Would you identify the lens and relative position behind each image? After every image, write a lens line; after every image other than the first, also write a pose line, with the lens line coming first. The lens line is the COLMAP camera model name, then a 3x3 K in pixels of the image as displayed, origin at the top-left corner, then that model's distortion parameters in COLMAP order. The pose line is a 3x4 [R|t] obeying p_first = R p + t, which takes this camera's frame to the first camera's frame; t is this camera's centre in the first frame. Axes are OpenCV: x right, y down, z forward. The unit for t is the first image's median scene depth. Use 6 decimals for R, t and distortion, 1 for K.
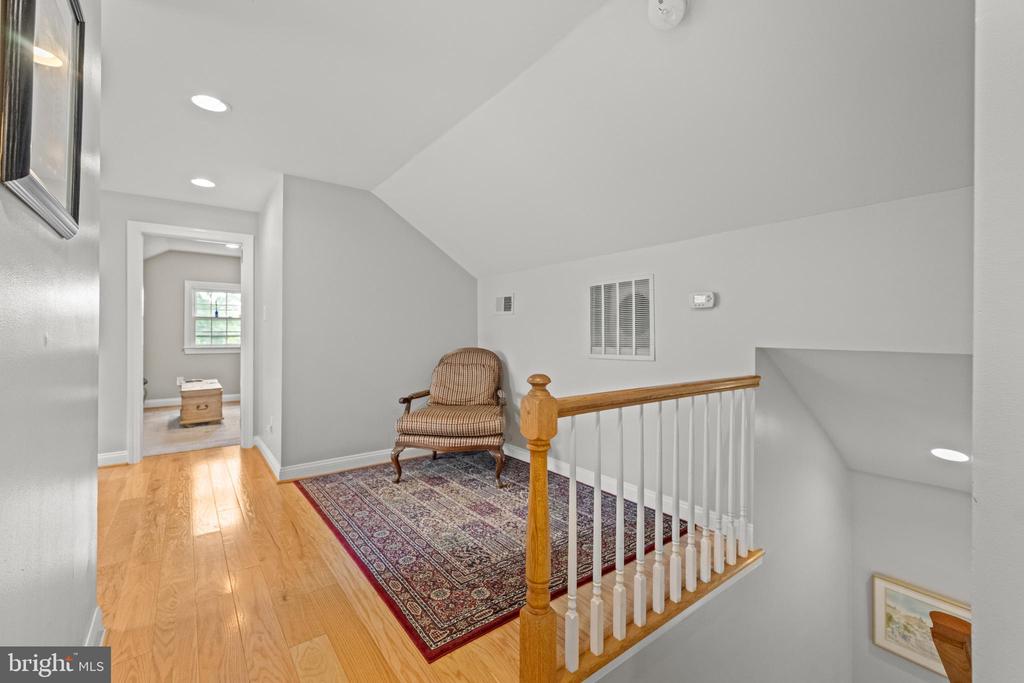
lens RADIAL K [[417.6, 0, 505.2], [0, 417.6, 338.4], [0, 0, 1]] dist [-0.004723, -0.000349]
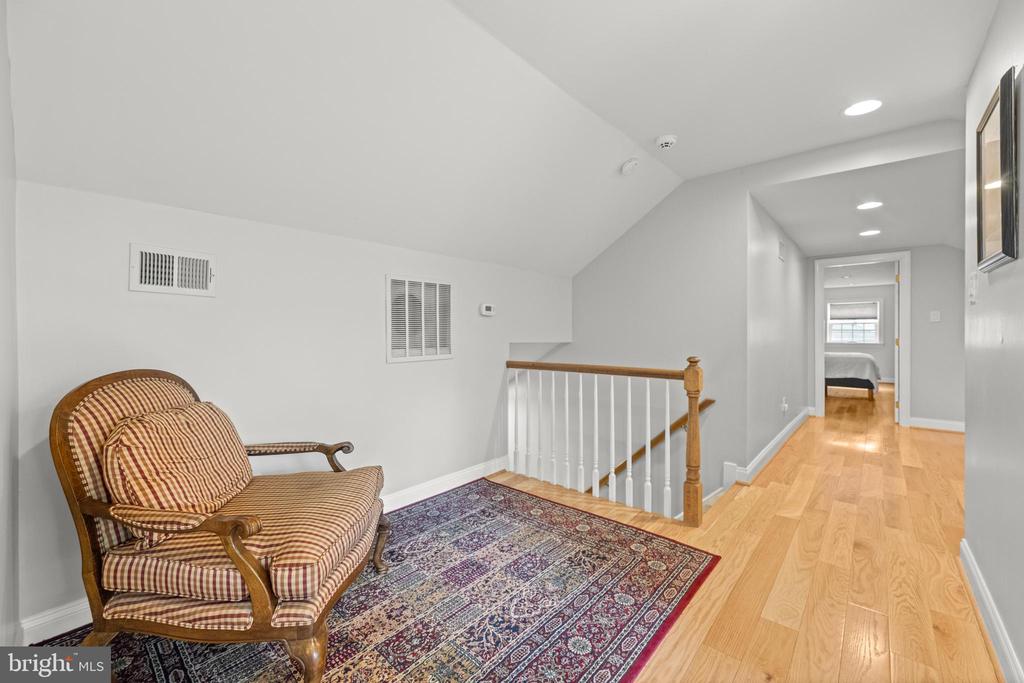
lens RADIAL K [[417.6, 0, 508.3], [0, 417.6, 332.7], [0, 0, 1]] dist [-0.004723, -0.000349]
pose [[-0.192291, 0.008724, 0.981299, -0.814482], [0.013090, 0.999894, -0.006325, -0.007304], [-0.981251, 0.011629, -0.192384, 1.100464]]
